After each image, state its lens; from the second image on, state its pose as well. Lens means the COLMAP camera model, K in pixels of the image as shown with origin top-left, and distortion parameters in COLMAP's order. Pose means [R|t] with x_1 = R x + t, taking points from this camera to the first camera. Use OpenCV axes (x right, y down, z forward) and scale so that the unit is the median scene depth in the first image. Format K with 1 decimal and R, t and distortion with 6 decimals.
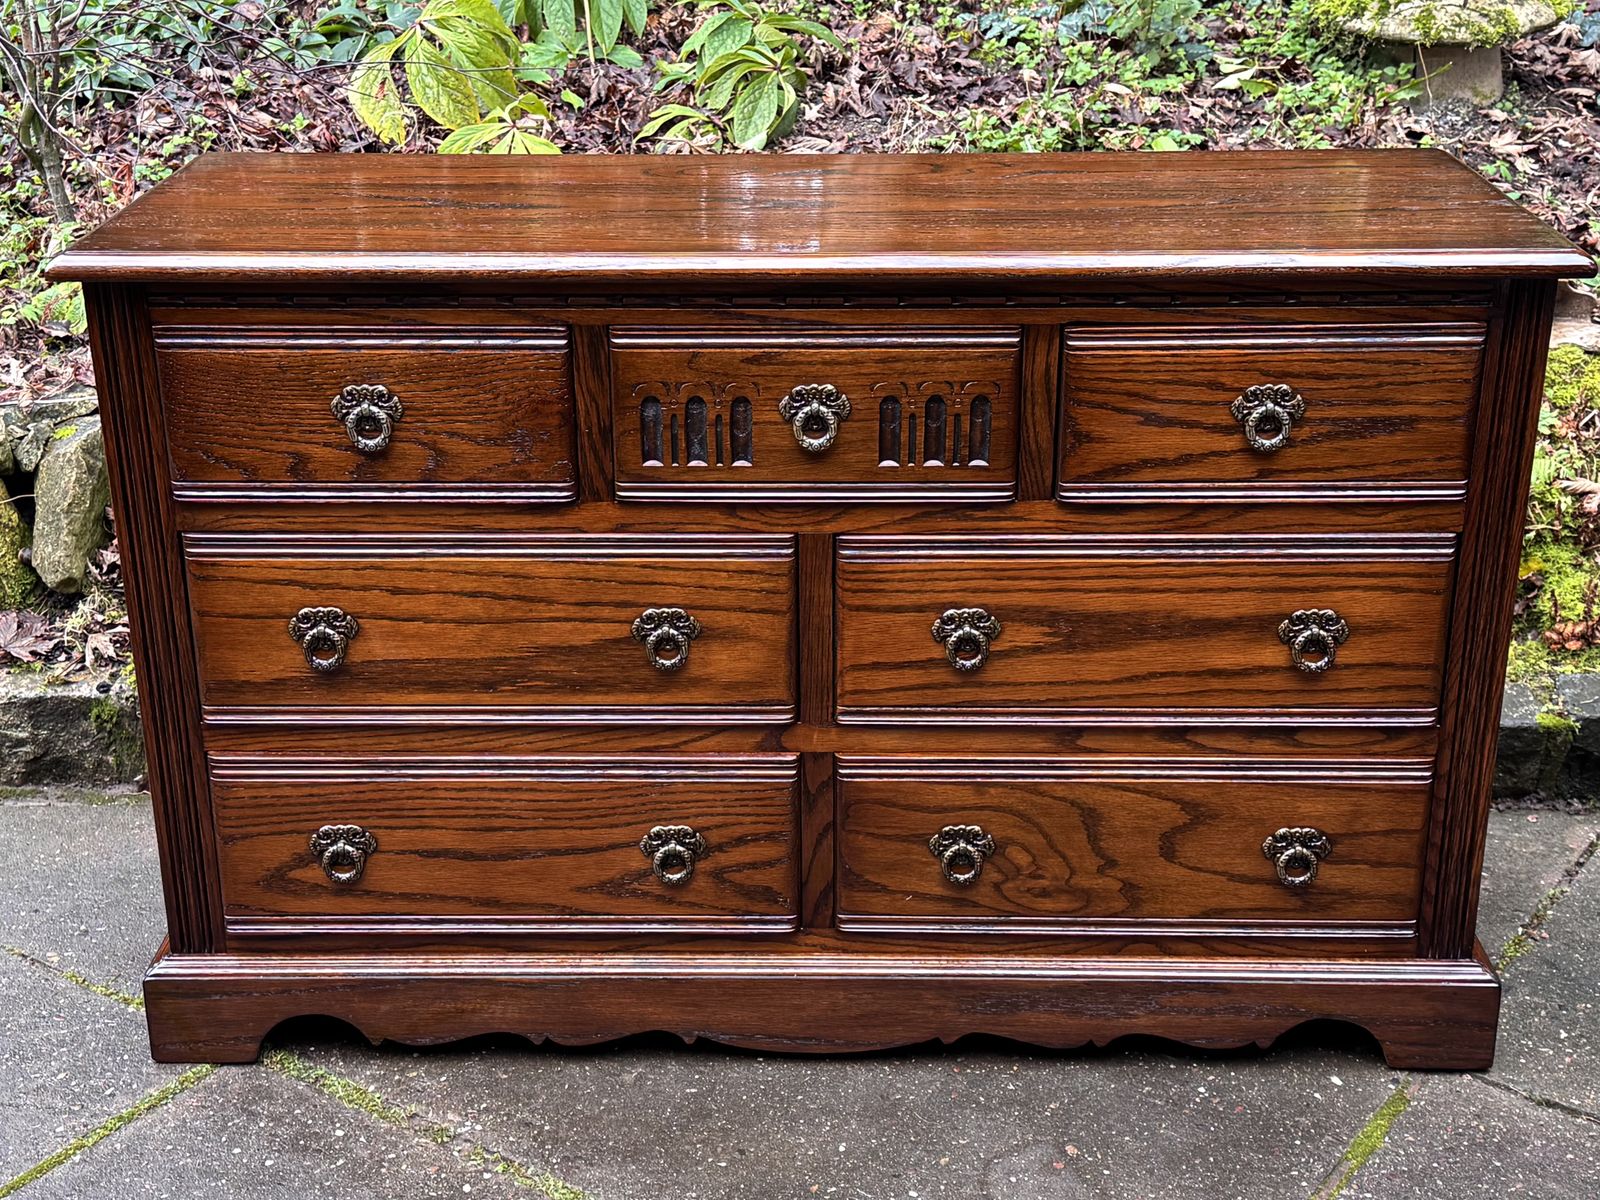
lens RADIAL K [[2181.5, 0, 802.4], [0, 2181.5, 606.5], [0, 0, 1]] dist [0.140387, 0.000000]
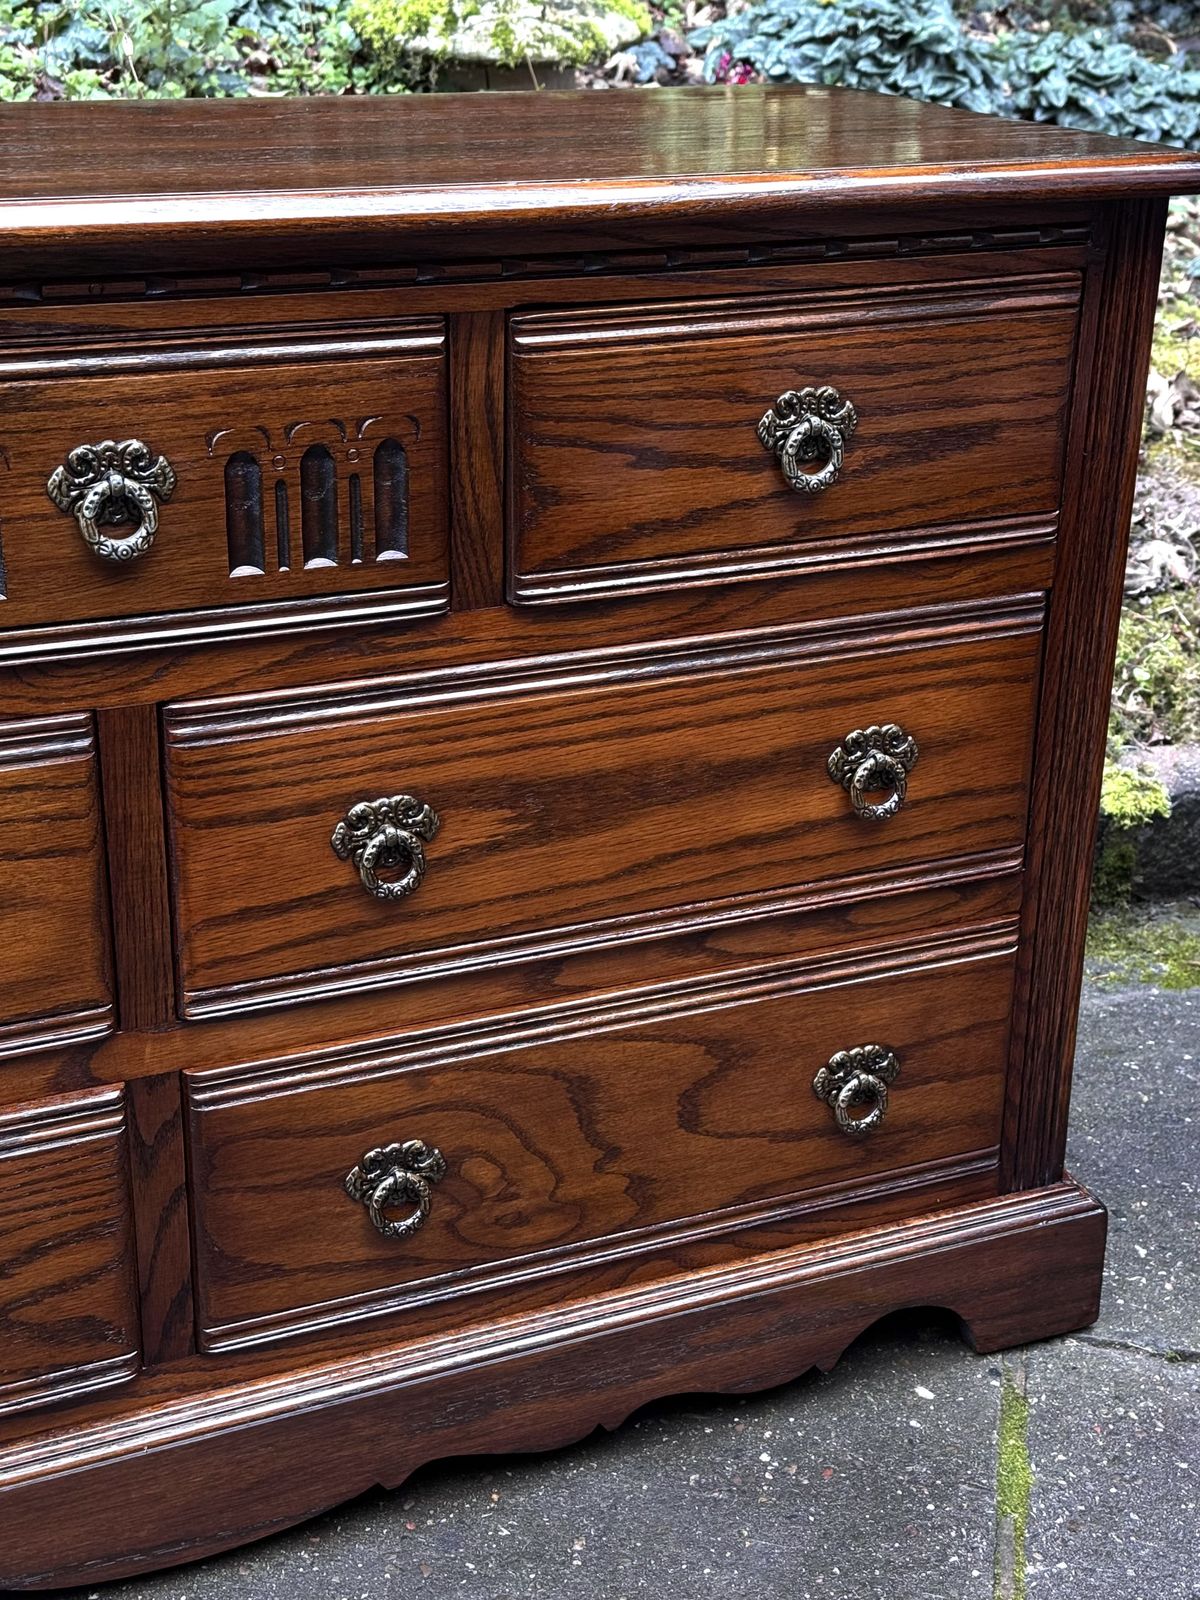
lens RADIAL K [[2306.6, 0, 616.8], [0, 2306.6, 799.4], [0, 0, 1]] dist [0.143834, 0.000000]
pose [[0.910885, -0.142012, 0.387454, -0.116416], [0.140519, 0.989550, 0.032341, -0.010417], [-0.387997, 0.024986, 0.921322, 0.377741]]
